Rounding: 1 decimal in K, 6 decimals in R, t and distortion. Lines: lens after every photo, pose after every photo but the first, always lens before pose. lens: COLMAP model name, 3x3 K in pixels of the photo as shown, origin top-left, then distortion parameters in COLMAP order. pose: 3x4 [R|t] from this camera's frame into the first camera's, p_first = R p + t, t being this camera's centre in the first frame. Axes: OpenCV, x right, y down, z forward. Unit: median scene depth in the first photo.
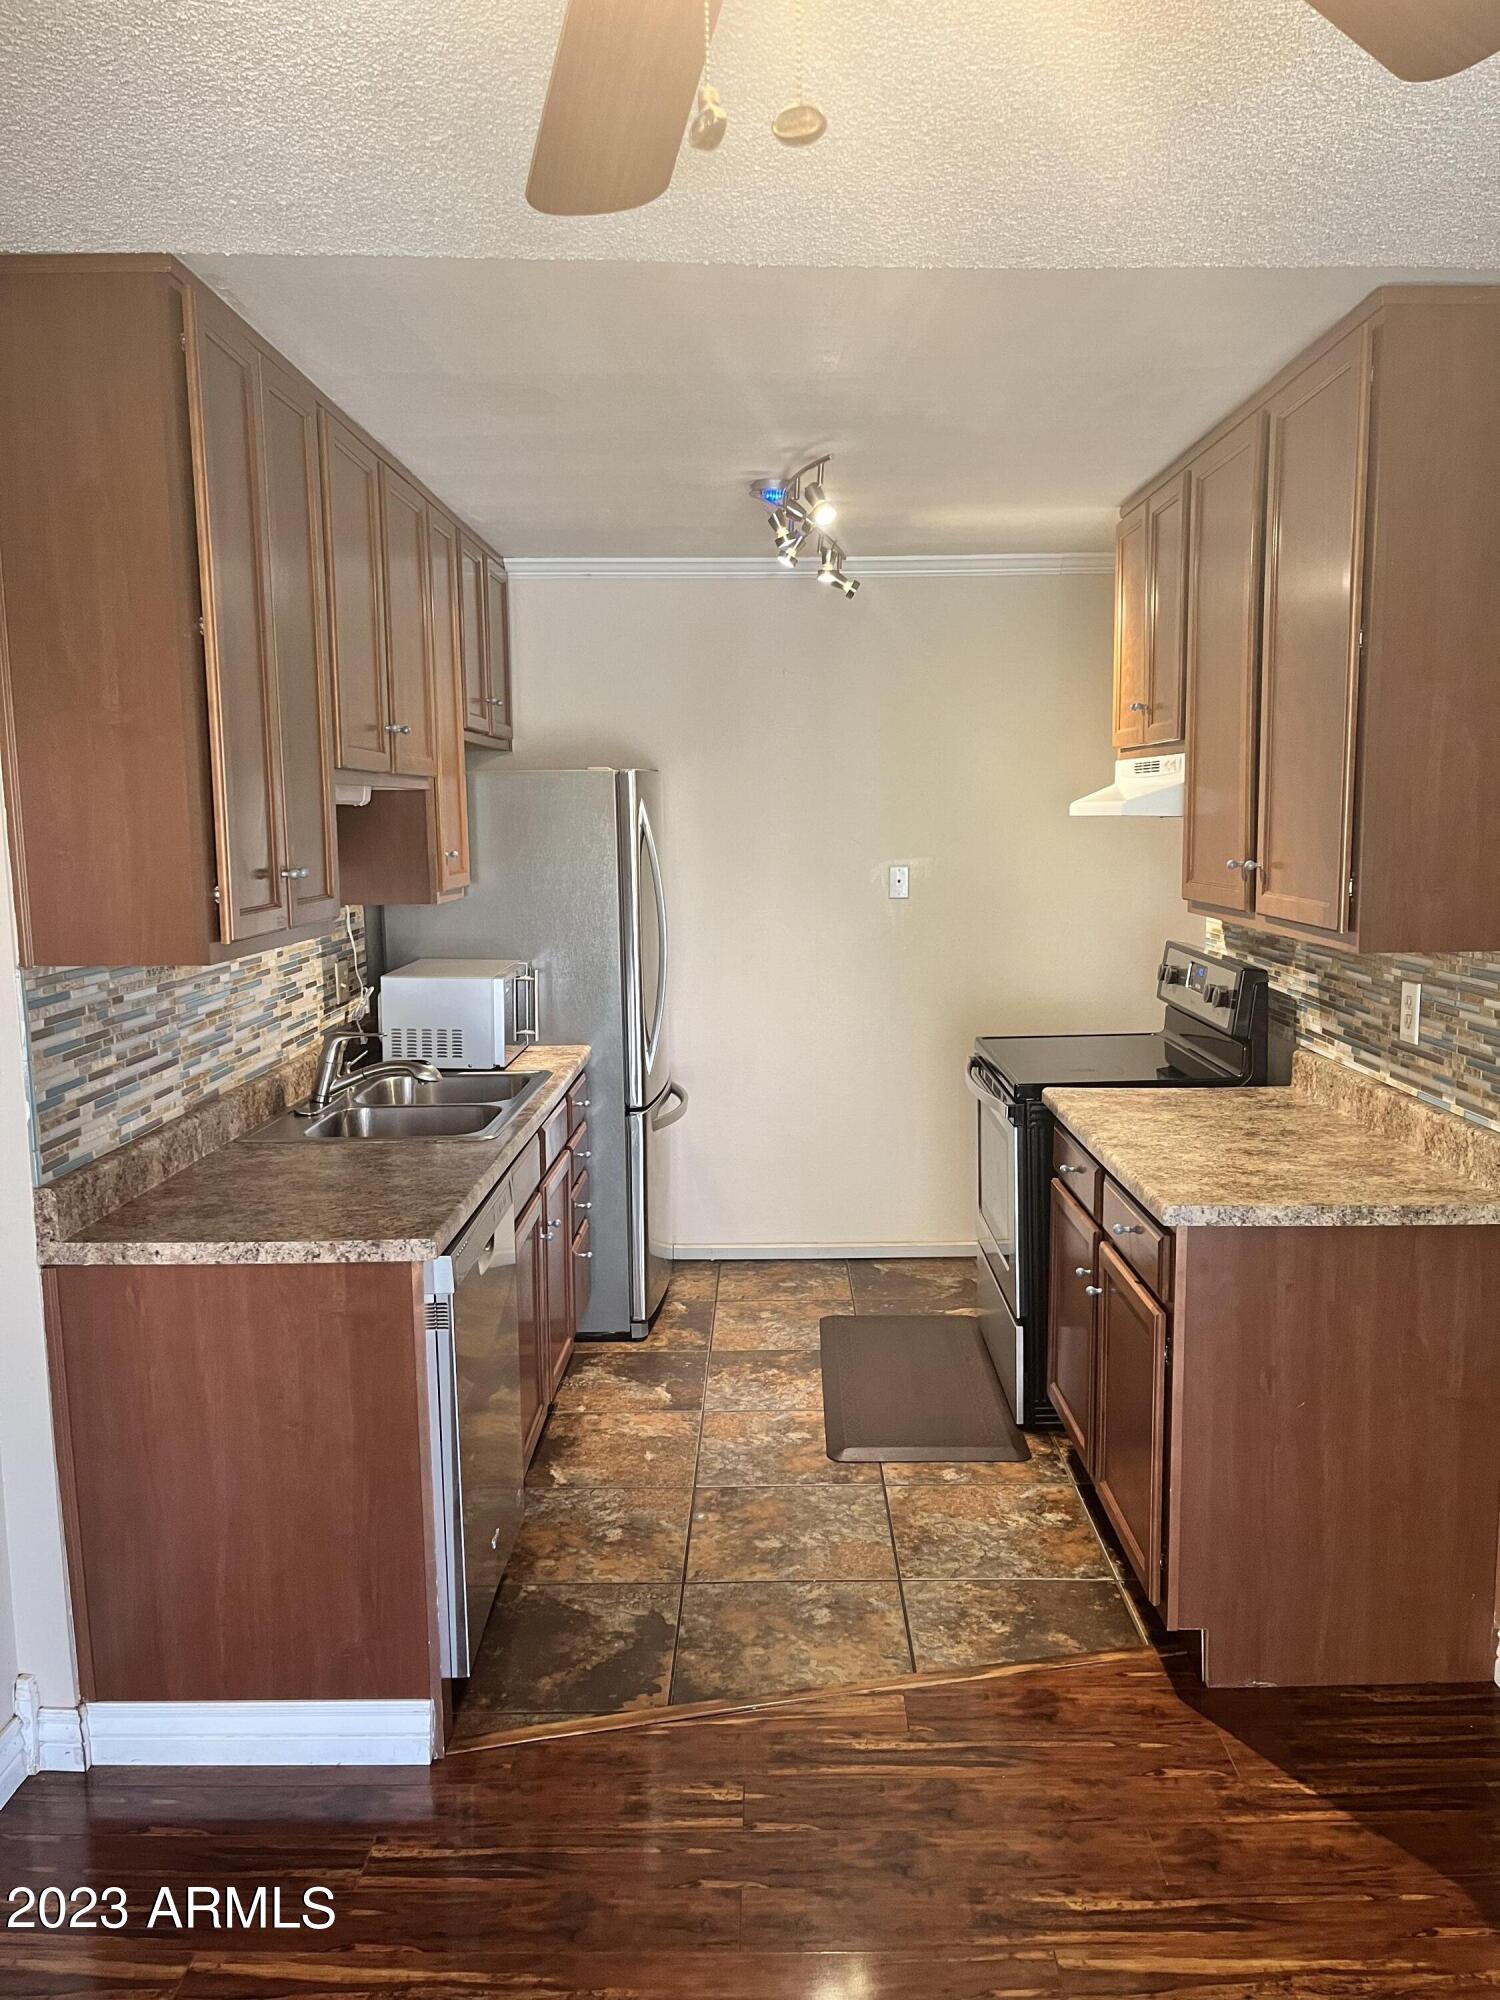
lens RADIAL K [[1514.8, 0, 757.5], [0, 1514.8, 1002.7], [0, 0, 1]] dist [0.041665, -0.035063]
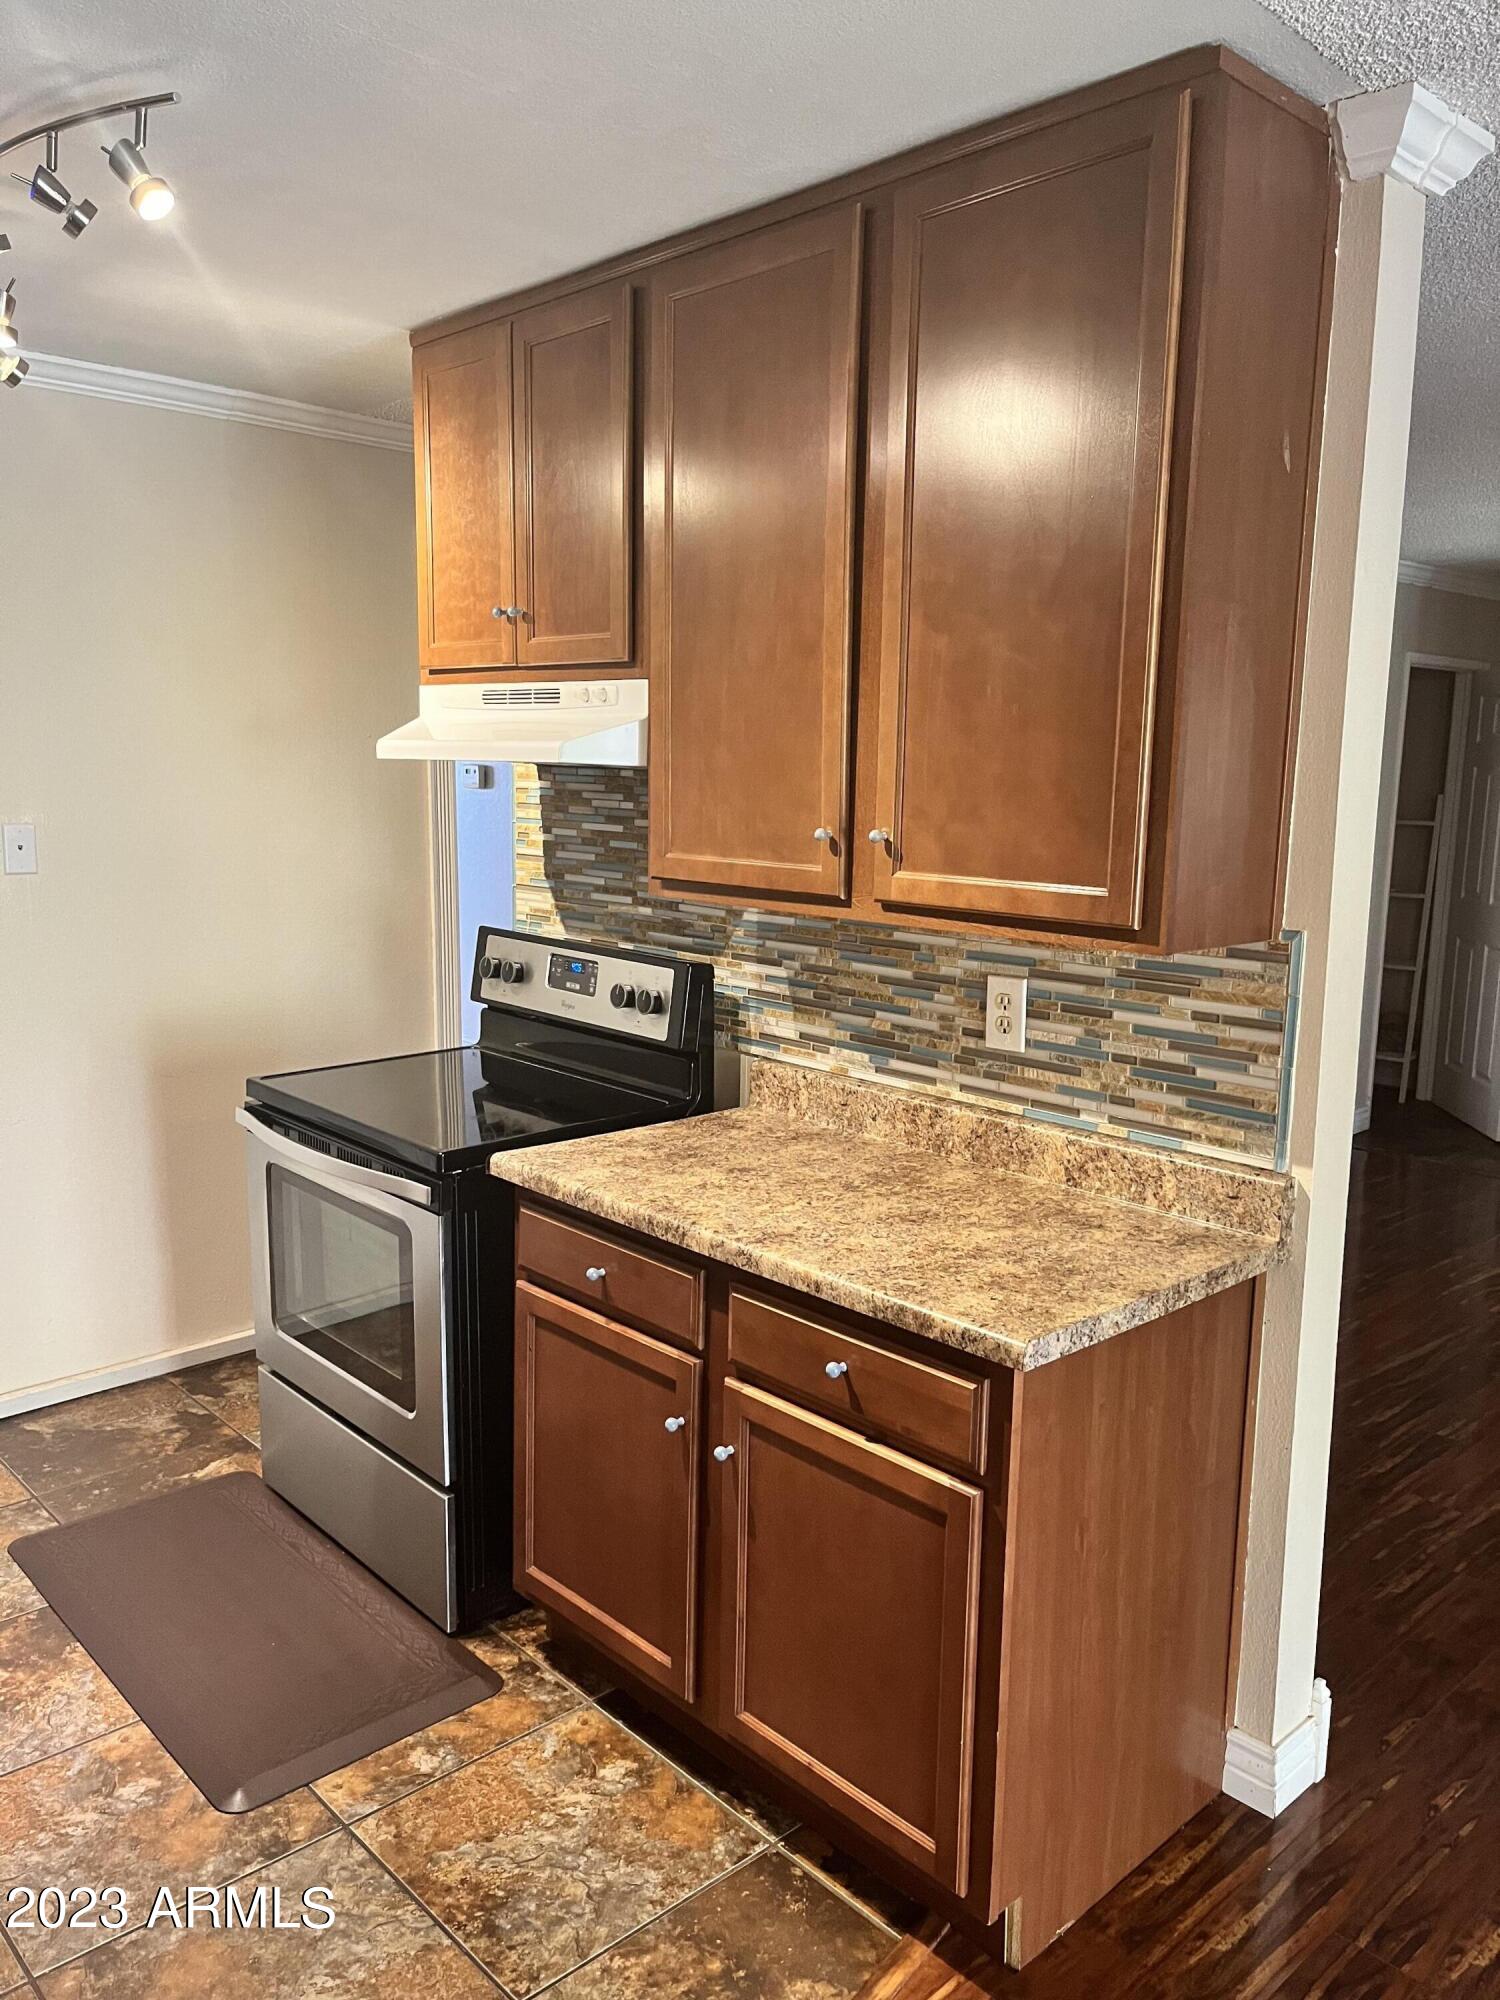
lens RADIAL K [[1514.8, 0, 740.9], [0, 1514.8, 1001.7], [0, 0, 1]] dist [0.041665, -0.035063]
pose [[0.725635, -0.084093, 0.682922, -0.210998], [0.060426, 0.996457, 0.058495, -0.050852], [-0.685422, -0.001180, 0.728145, 0.451367]]
